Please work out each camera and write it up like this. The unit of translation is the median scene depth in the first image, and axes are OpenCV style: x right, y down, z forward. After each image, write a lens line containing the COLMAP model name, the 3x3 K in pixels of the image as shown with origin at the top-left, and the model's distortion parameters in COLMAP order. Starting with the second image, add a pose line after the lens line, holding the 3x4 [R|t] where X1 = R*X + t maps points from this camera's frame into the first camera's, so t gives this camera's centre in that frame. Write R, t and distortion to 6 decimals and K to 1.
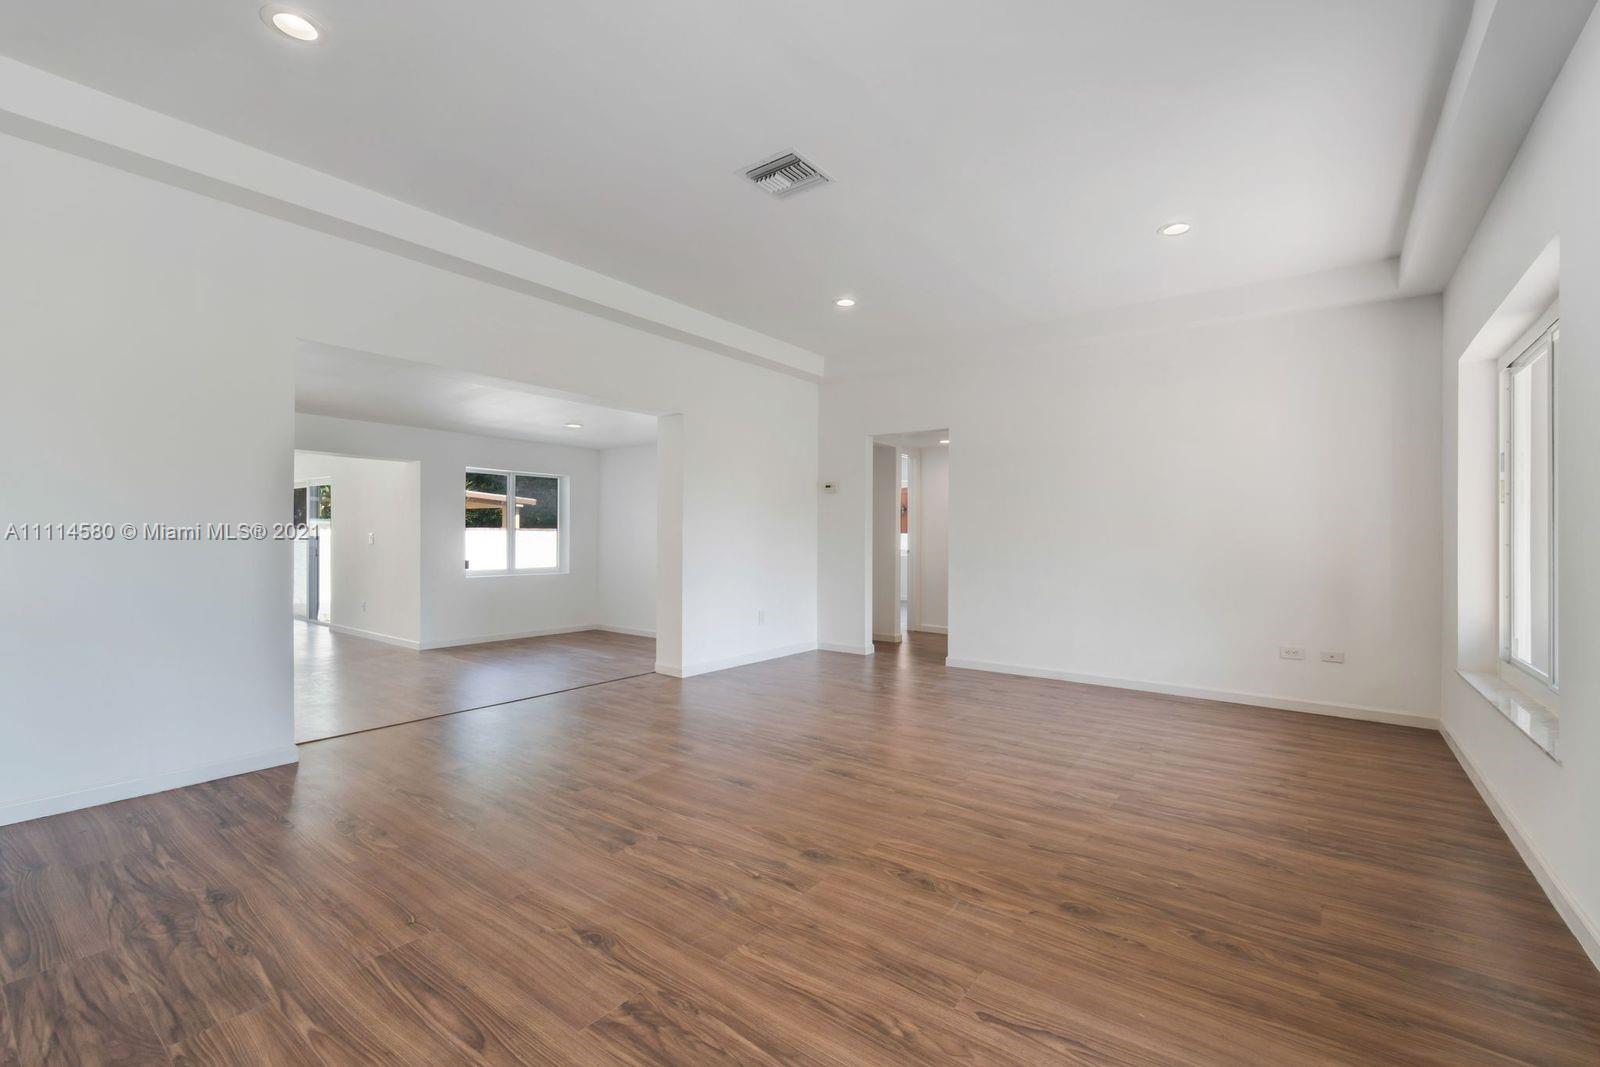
lens RADIAL K [[680.4, 0, 796.0], [0, 680.4, 535.8], [0, 0, 1]] dist [-0.012233, 0.002531]
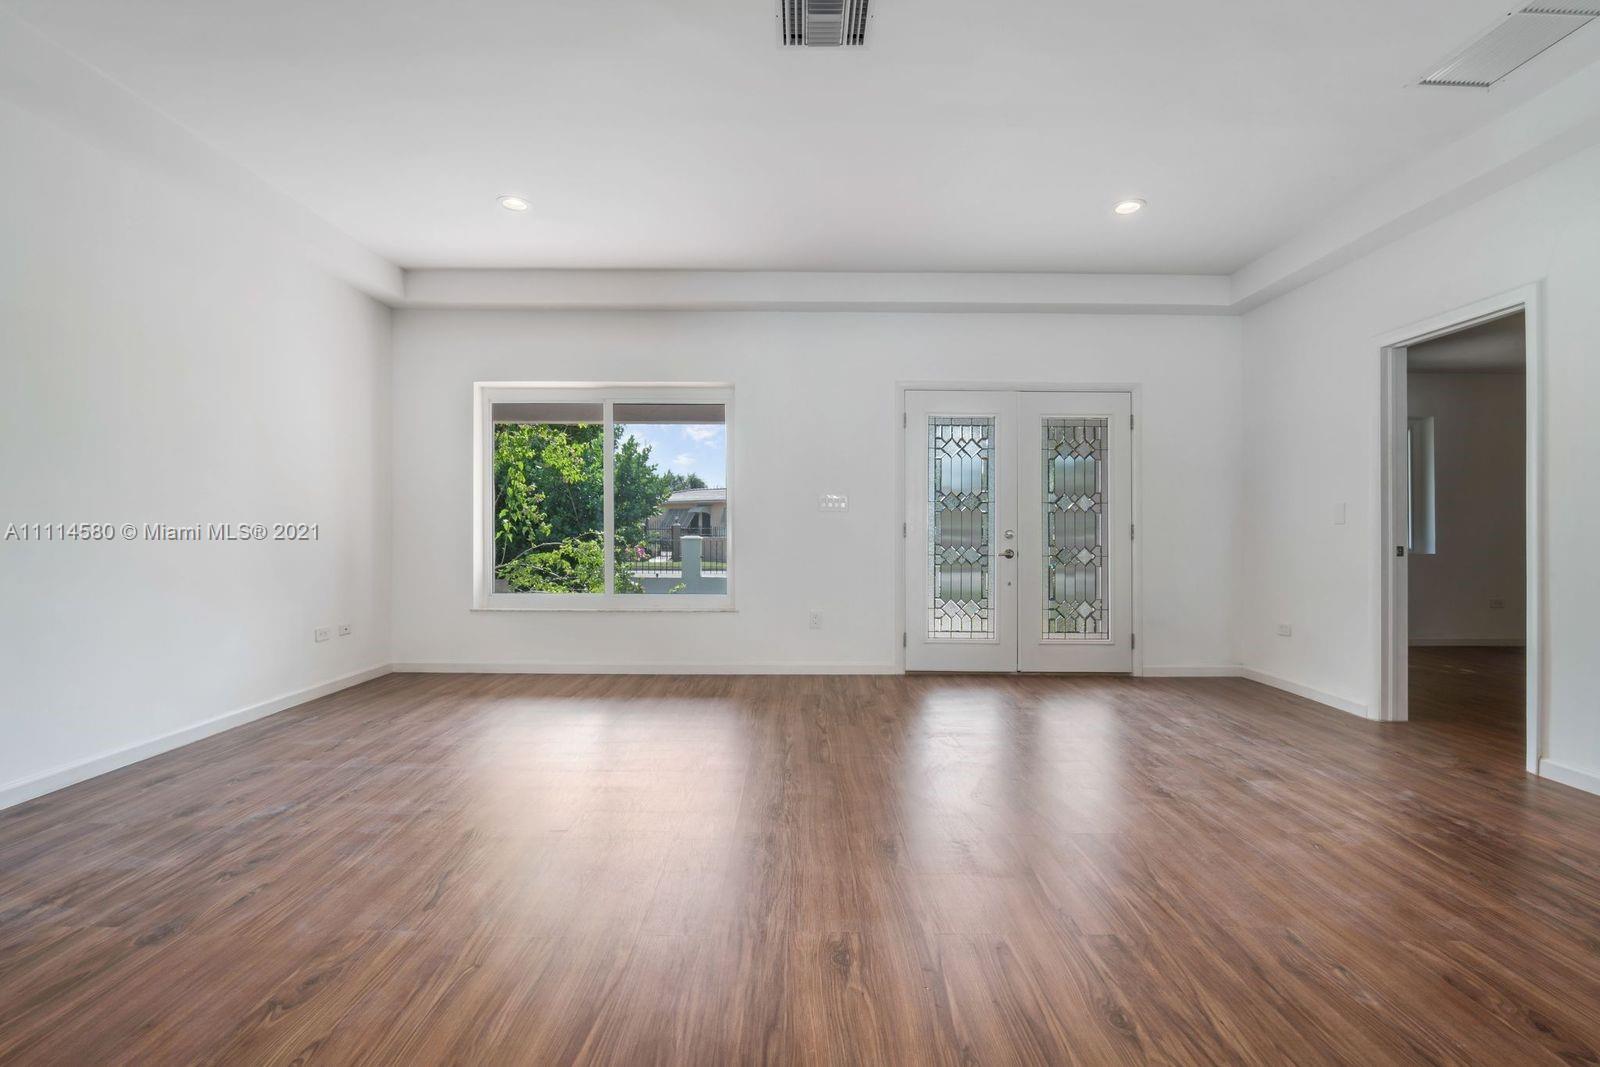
lens RADIAL K [[680.4, 0, 802.8], [0, 680.4, 523.0], [0, 0, 1]] dist [-0.012233, 0.002531]
pose [[-0.597530, -0.010526, 0.801777, -1.172204], [-0.010548, 0.999931, 0.005266, 0.021804], [-0.801777, -0.005310, -0.597600, 2.923583]]
